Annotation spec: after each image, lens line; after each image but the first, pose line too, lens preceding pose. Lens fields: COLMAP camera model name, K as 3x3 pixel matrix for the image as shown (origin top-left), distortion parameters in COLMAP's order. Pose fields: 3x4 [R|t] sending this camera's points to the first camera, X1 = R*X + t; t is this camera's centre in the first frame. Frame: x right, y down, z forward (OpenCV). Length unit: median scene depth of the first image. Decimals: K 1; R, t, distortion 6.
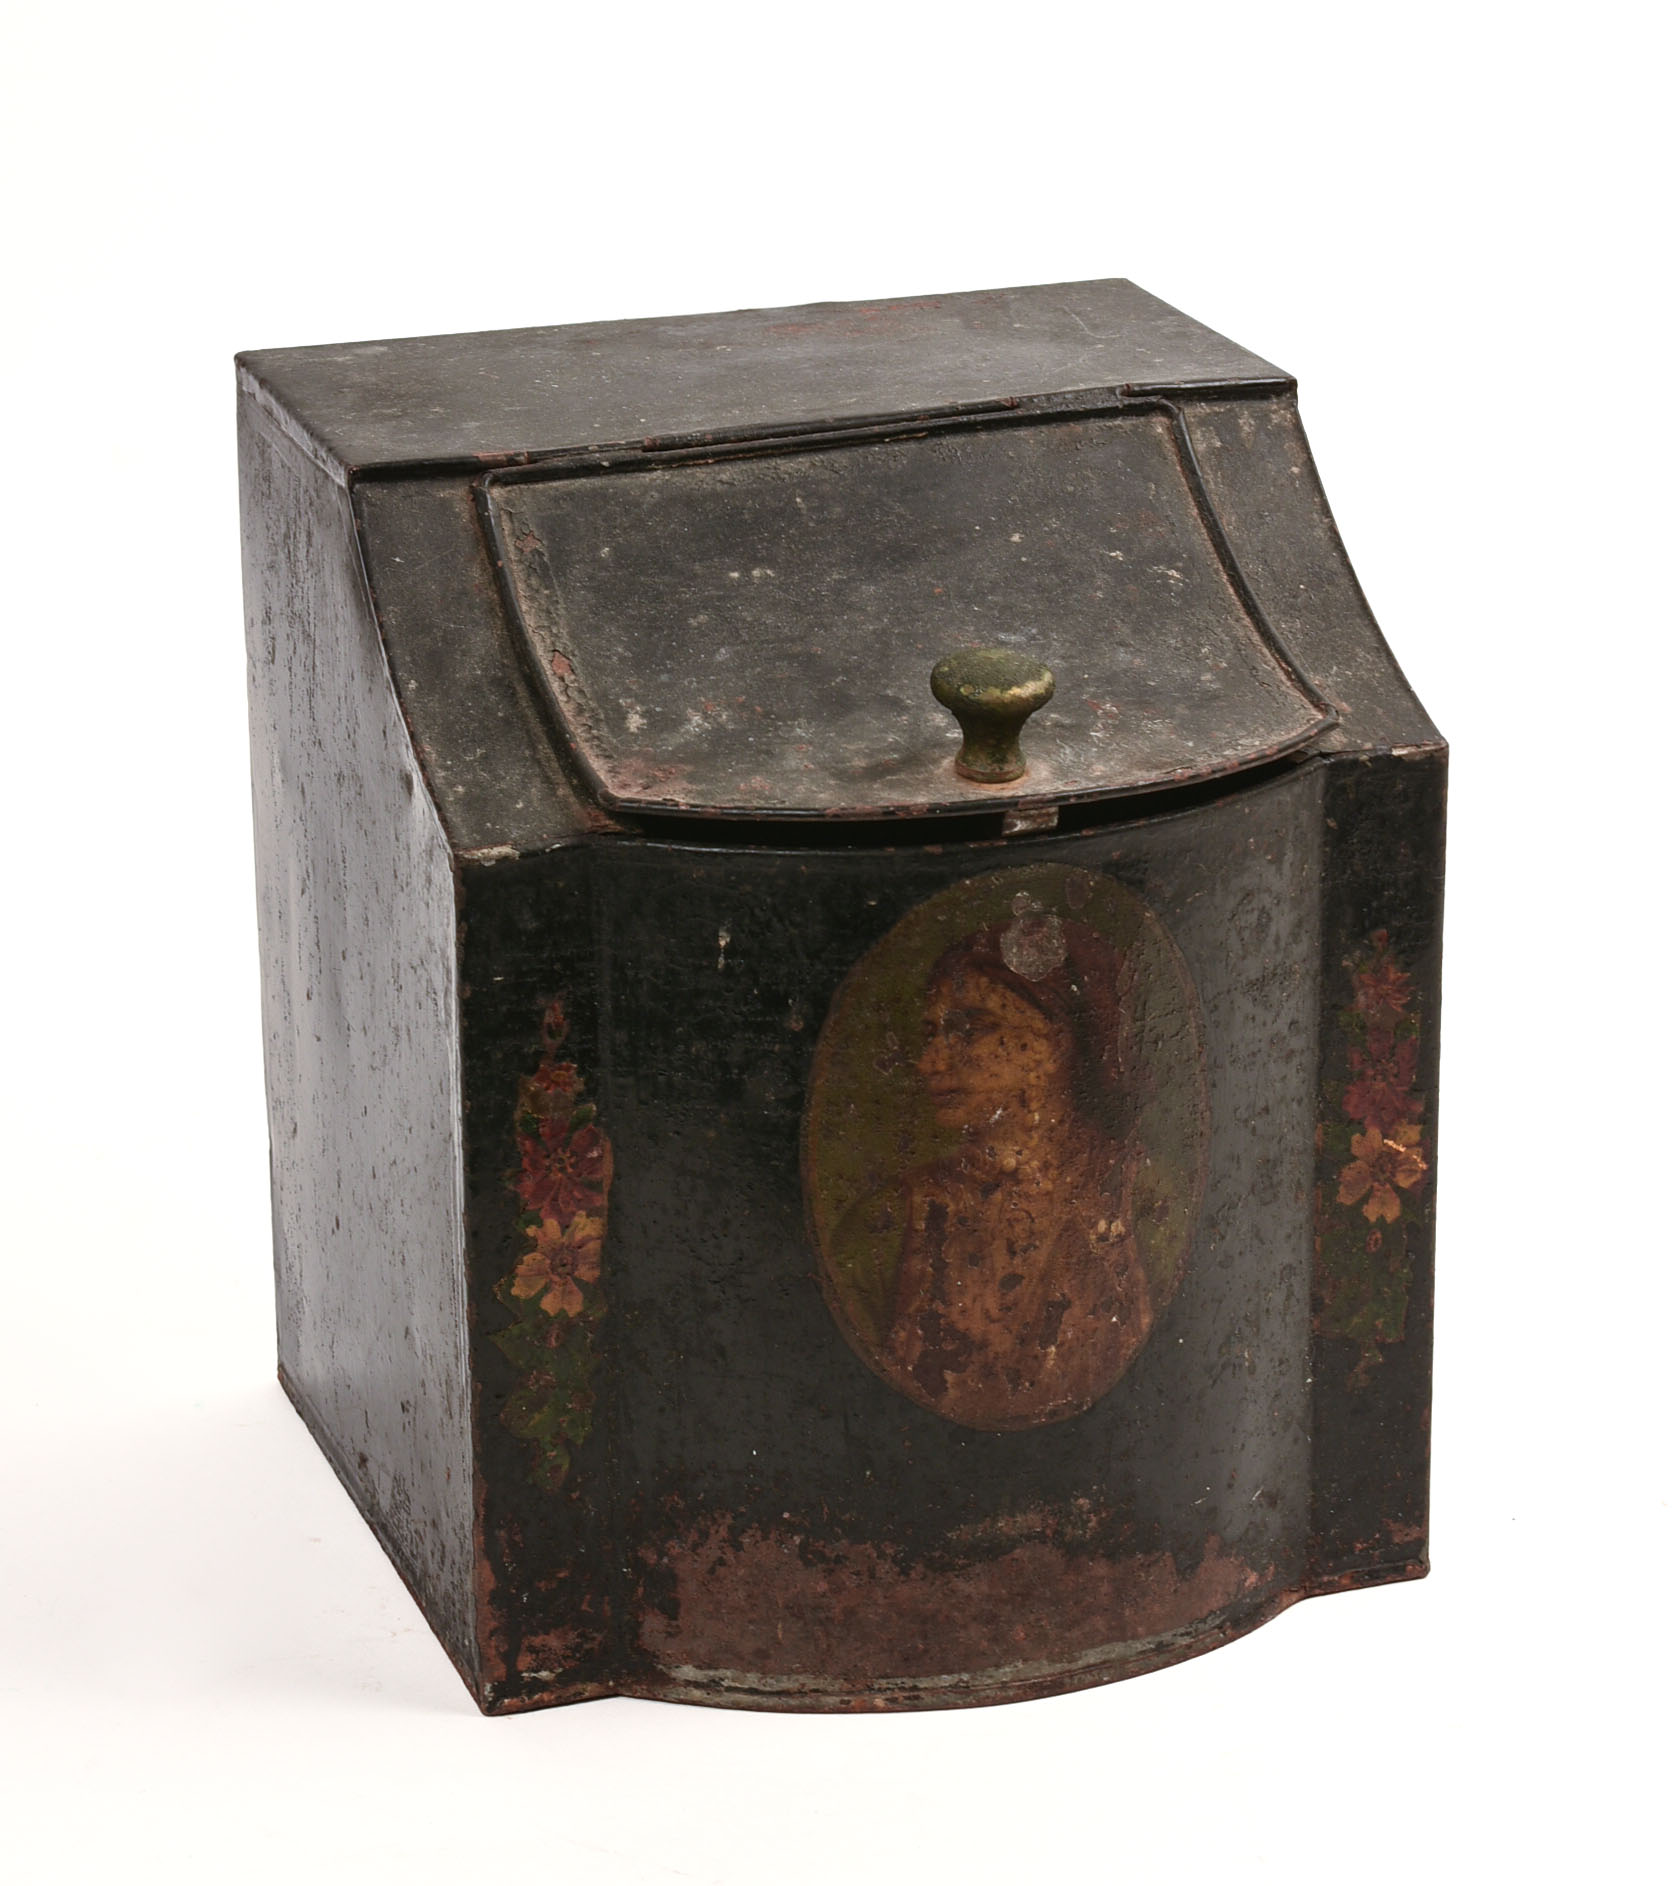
lens RADIAL K [[6130.5, 0, 841.3], [0, 6130.5, 942.4], [0, 0, 1]] dist [-0.086598, 0.000000]
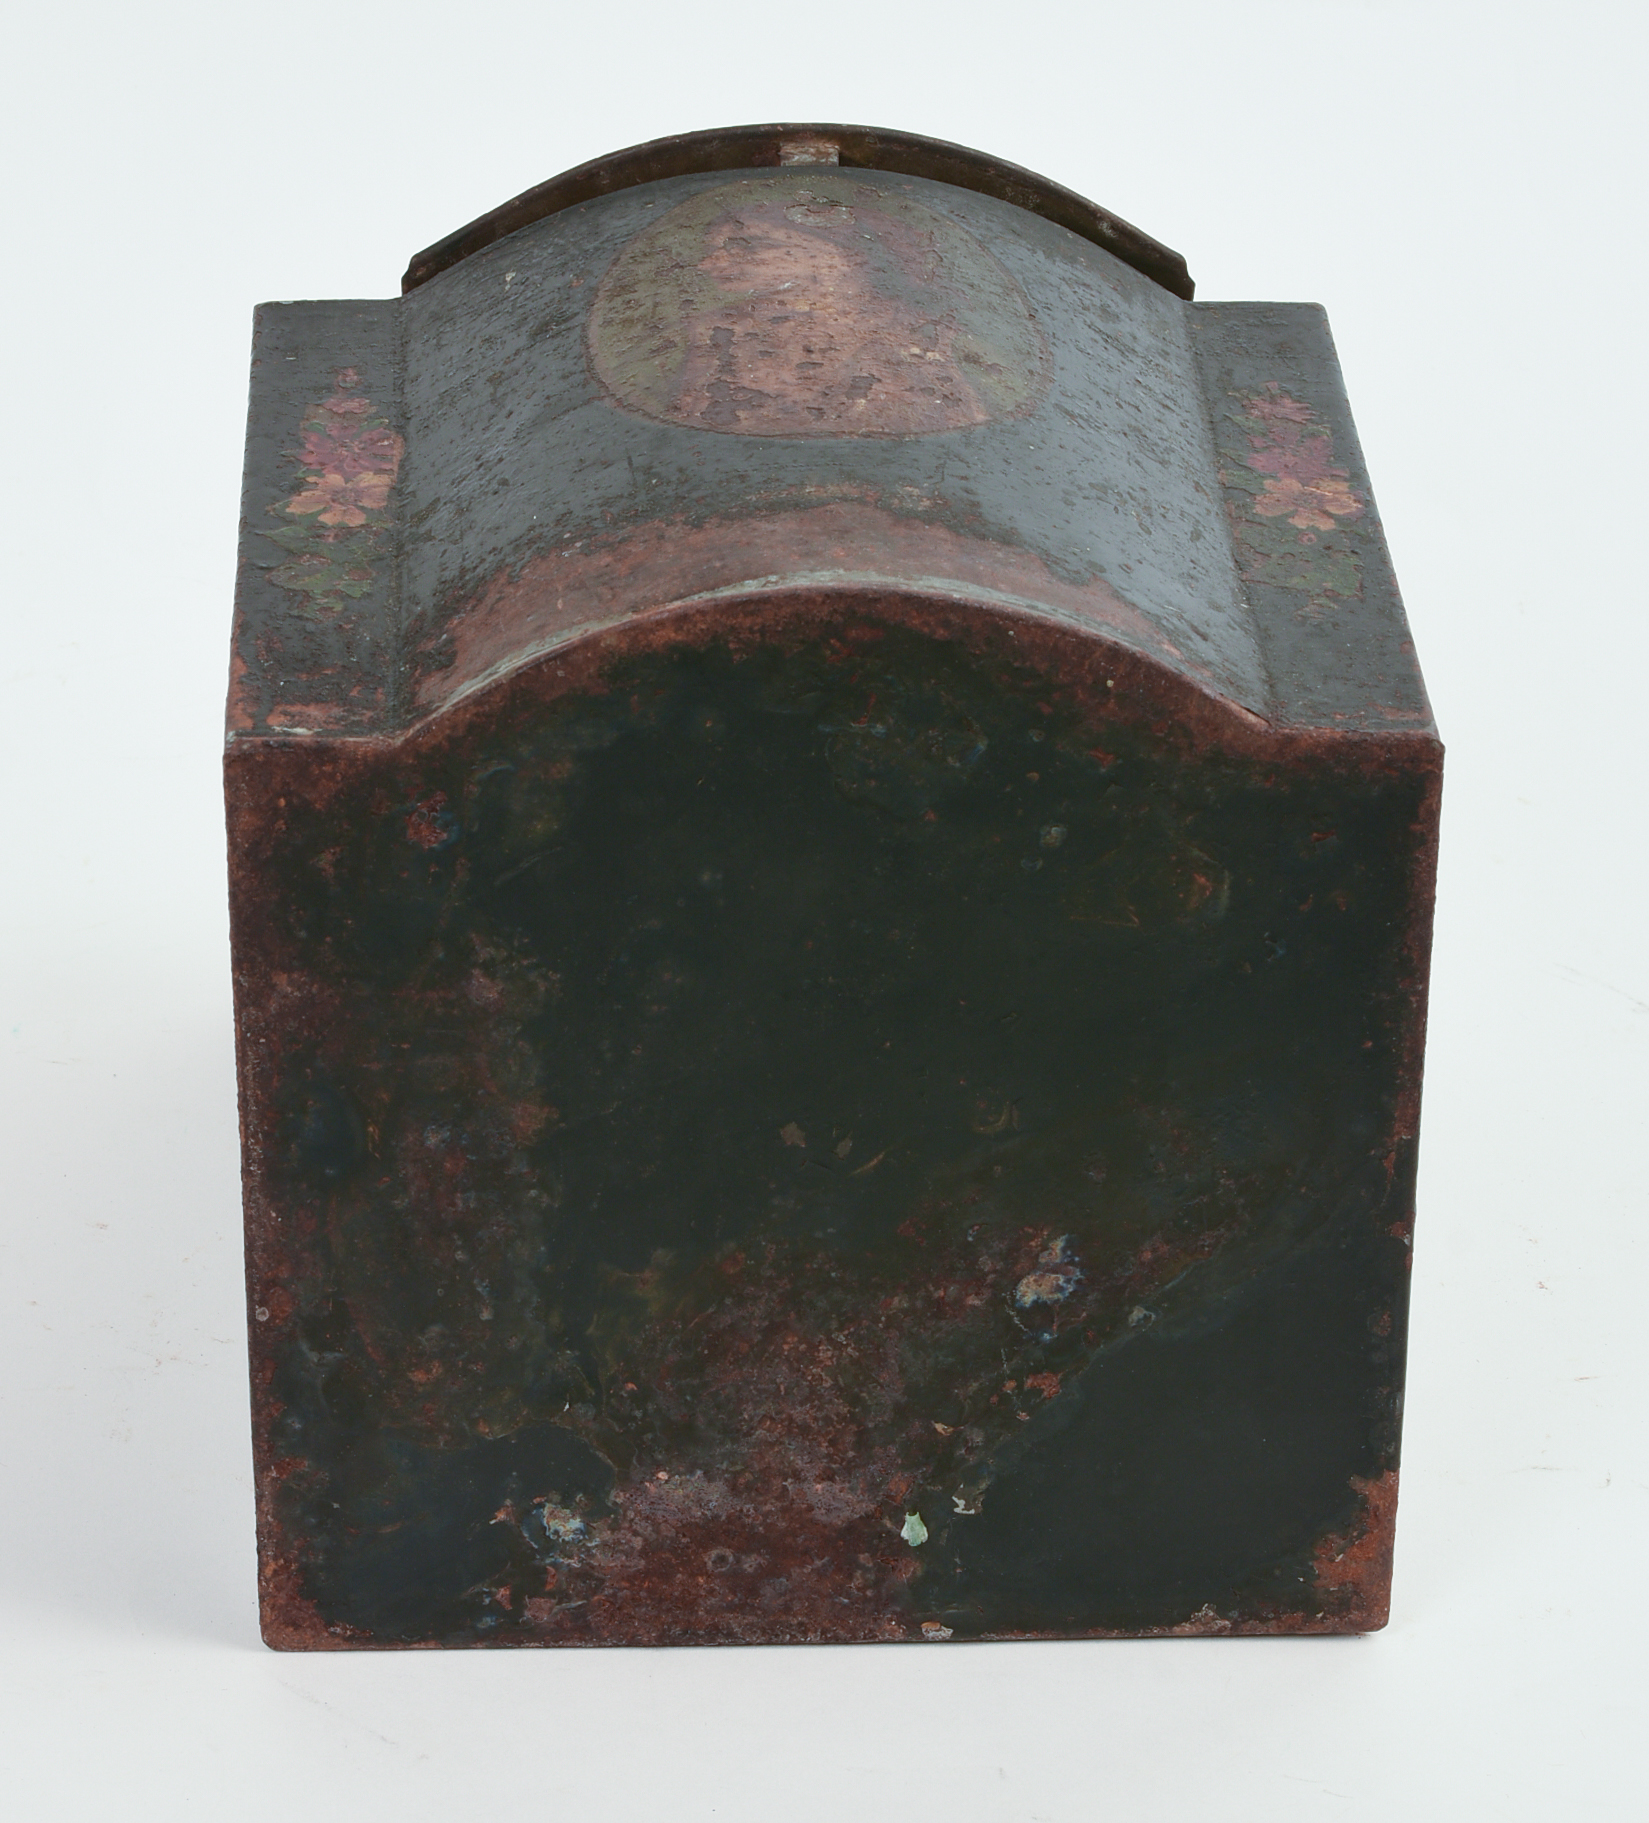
lens RADIAL K [[6464.7, 0, 823.0], [0, 6464.7, 912.3], [0, 0, 1]] dist [-0.038088, 0.000000]
pose [[0.953793, -0.276350, -0.117941, 0.118801], [-0.061283, 0.205355, -0.976767, 0.995696], [0.294149, 0.938861, 0.178930, 0.893184]]
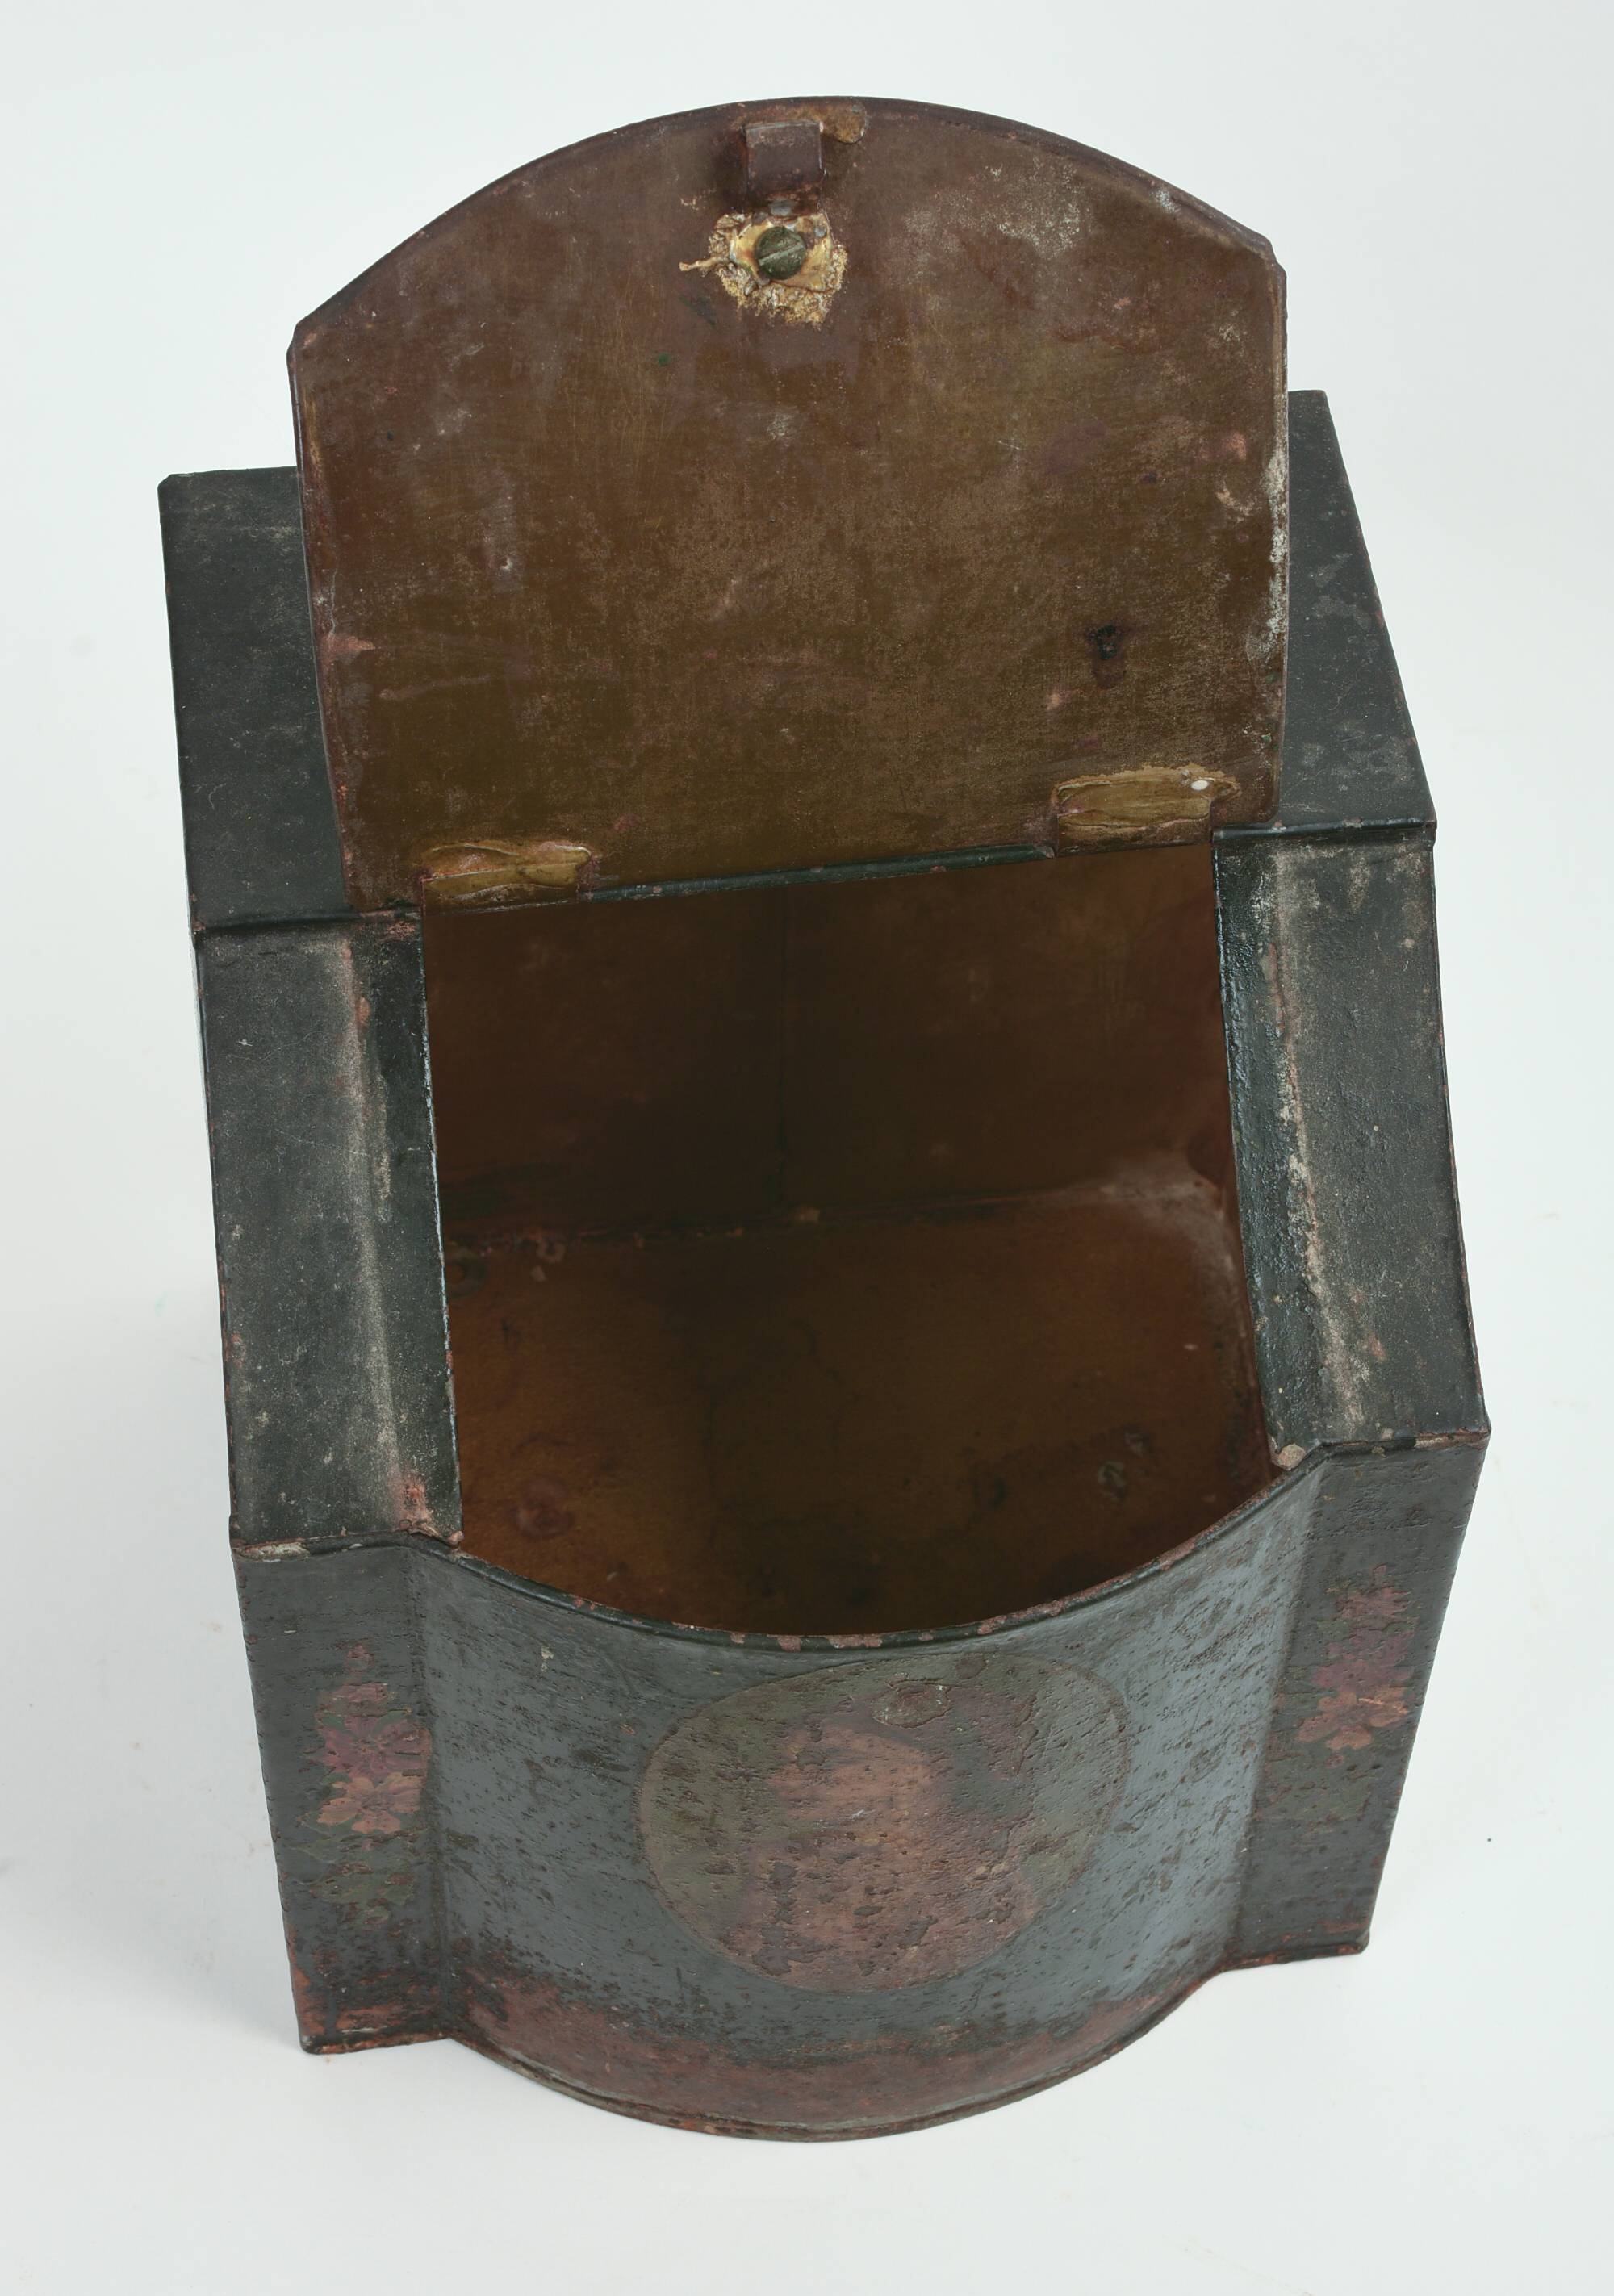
lens RADIAL K [[5091.6, 0, 801.8], [0, 5091.6, 1148.6], [0, 0, 1]] dist [-0.078910, 0.000000]
pose [[0.979749, 0.177099, -0.093428, 0.066526], [-0.091452, 0.810873, 0.578033, -0.451670], [0.178127, -0.557783, 0.810647, 0.458231]]
